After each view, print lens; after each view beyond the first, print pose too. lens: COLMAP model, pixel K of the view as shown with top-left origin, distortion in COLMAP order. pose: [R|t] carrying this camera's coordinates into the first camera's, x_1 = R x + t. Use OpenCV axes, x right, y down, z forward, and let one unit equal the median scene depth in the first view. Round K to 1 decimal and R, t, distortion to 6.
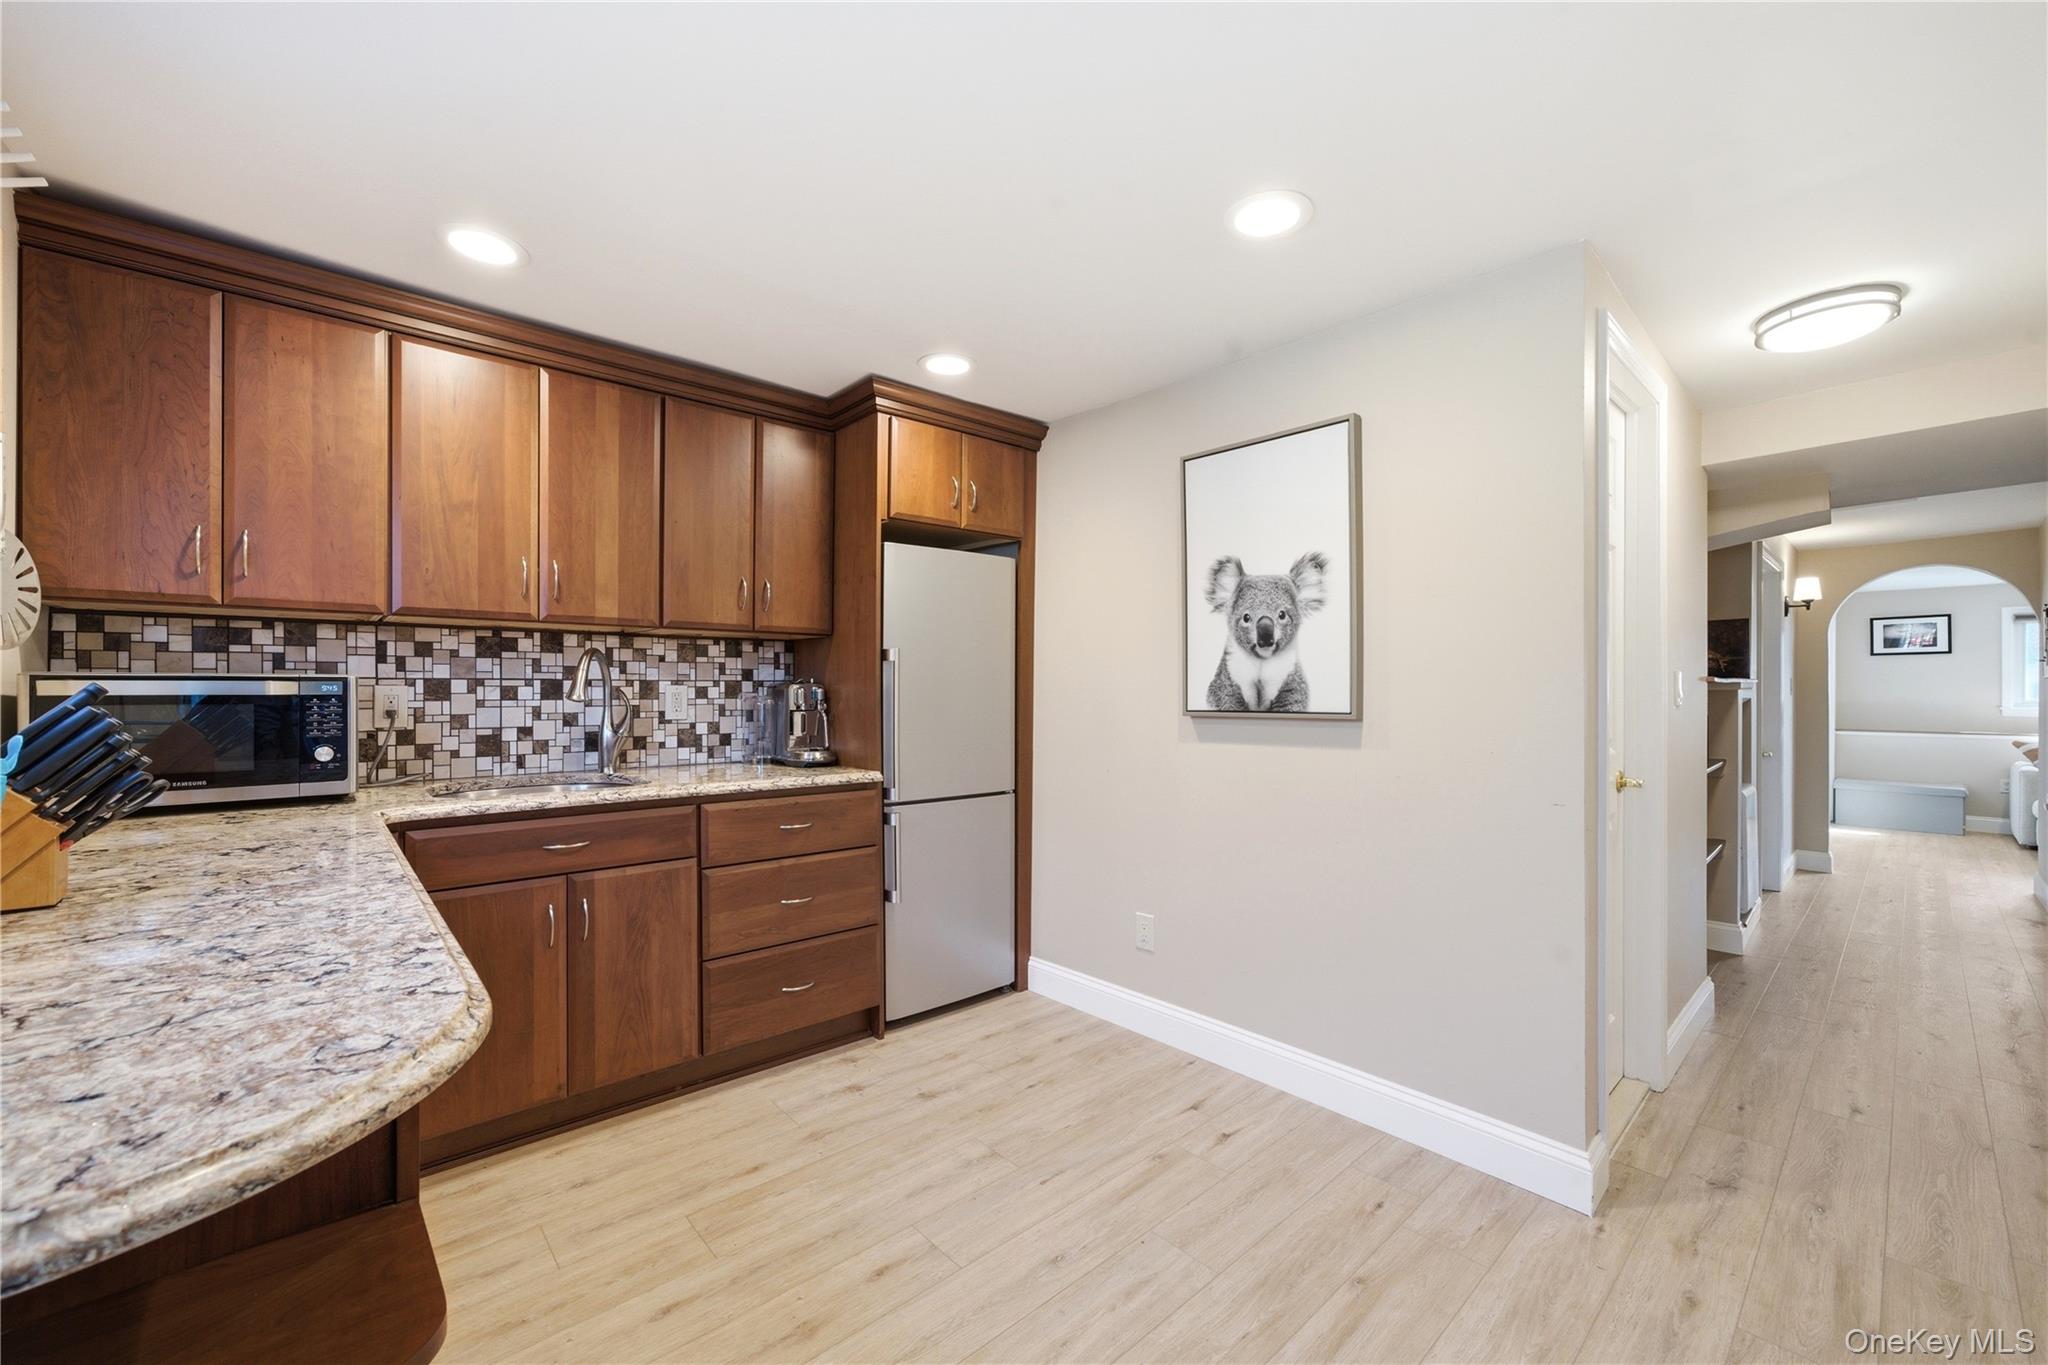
lens RADIAL K [[781.9, 0, 1024.0], [0, 781.9, 682.5], [0, 0, 1]] dist [-0.042238, 0.000139]
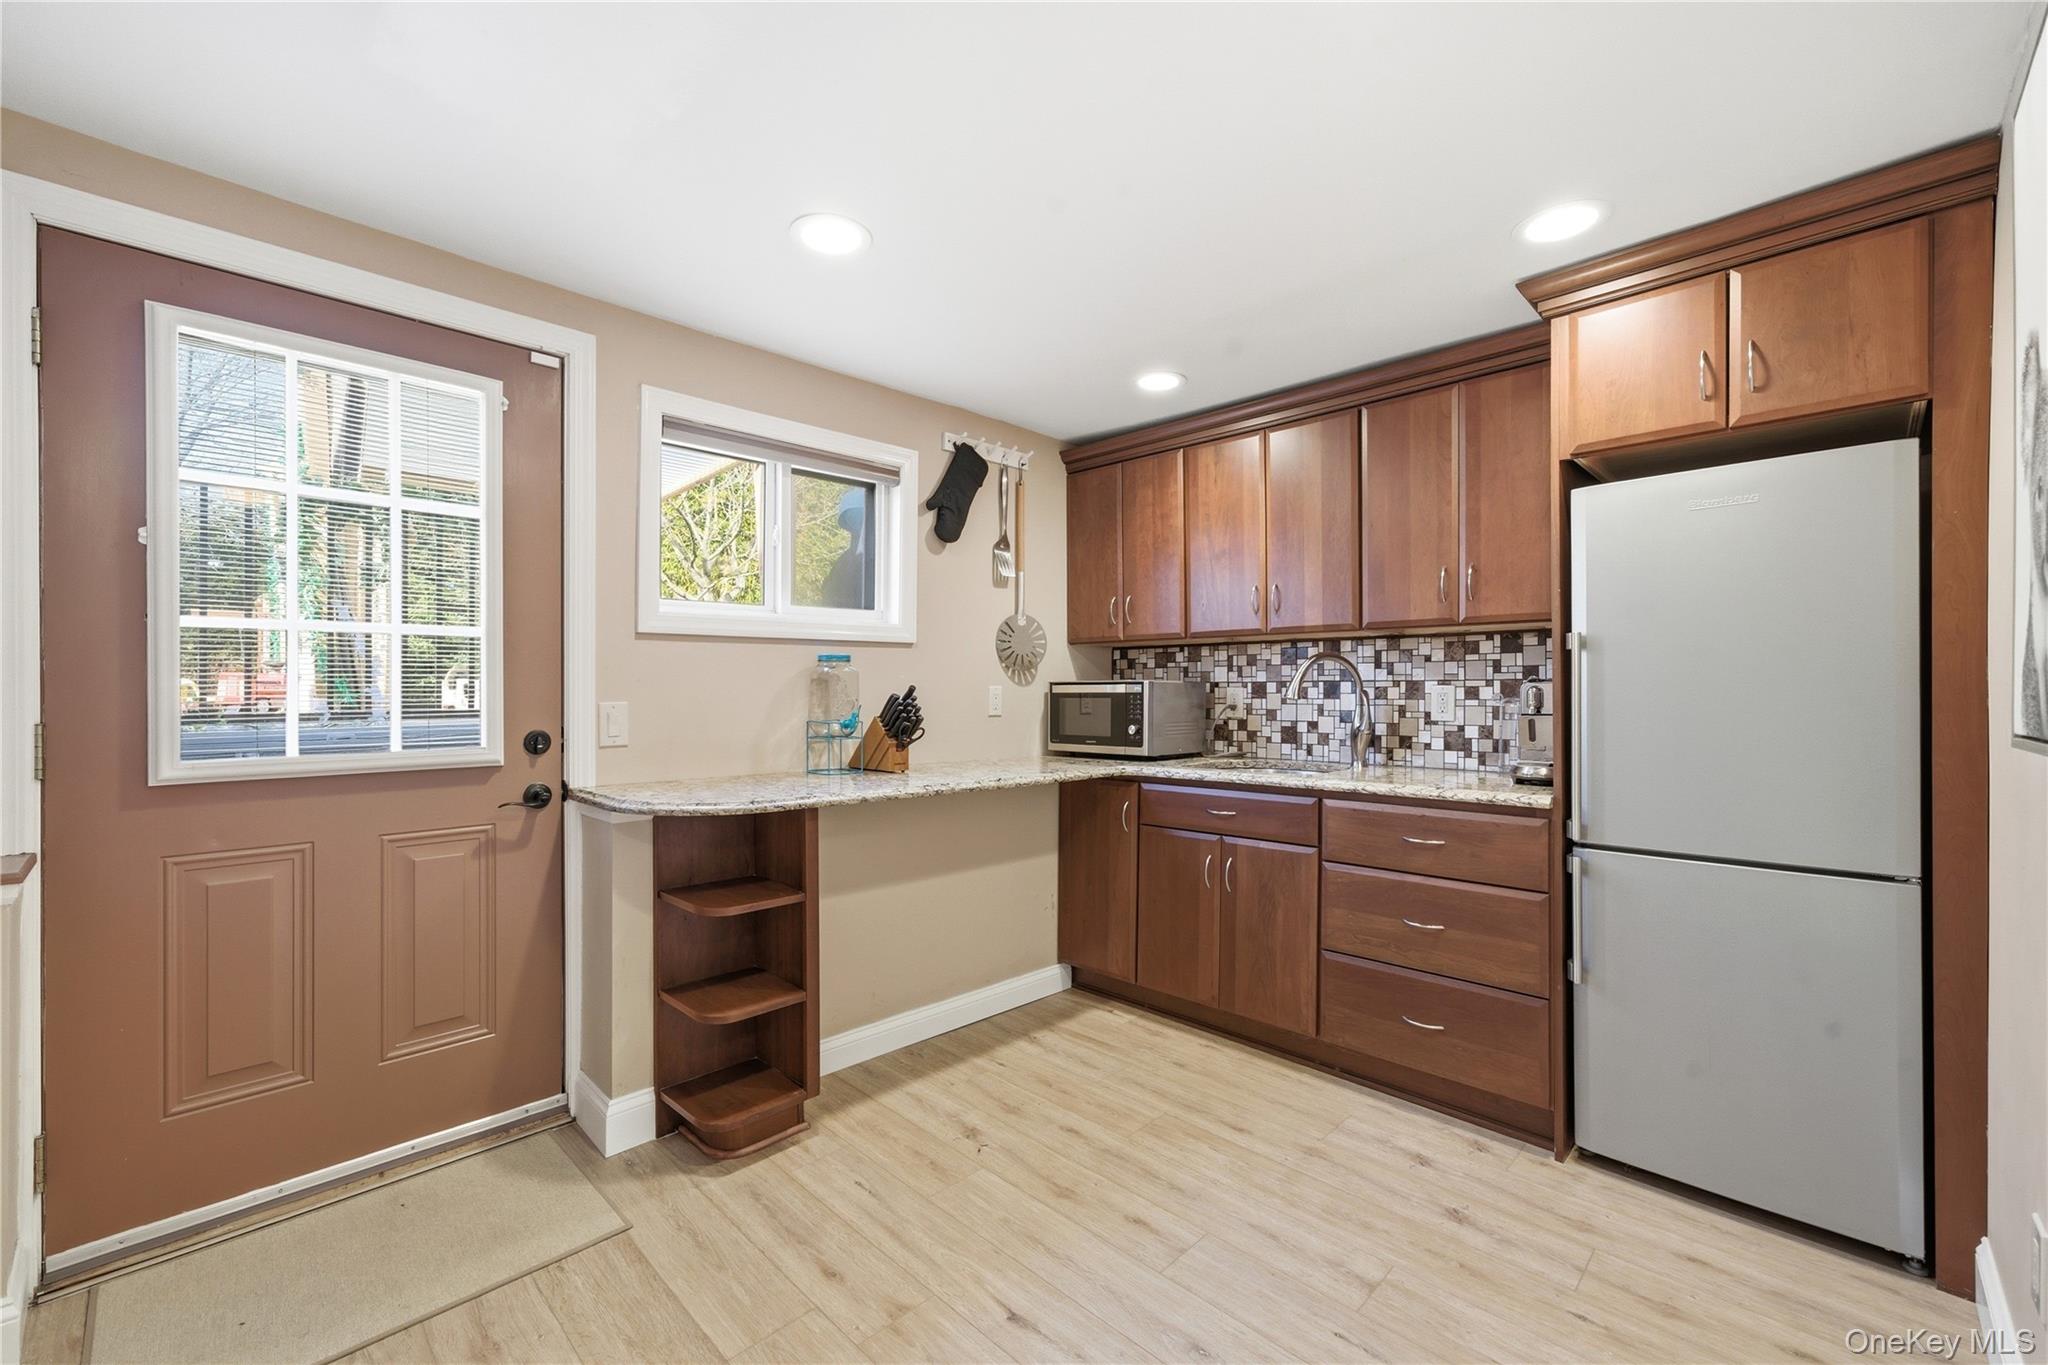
lens RADIAL K [[828.1, 0, 1024.0], [0, 828.1, 682.5], [0, 0, 1]] dist [-0.028480, 0.000223]
pose [[0.043796, -0.010727, -0.998983, 0.633494], [0.007916, 0.999915, -0.010390, 0.007569], [0.999009, -0.007453, 0.043877, 0.507461]]
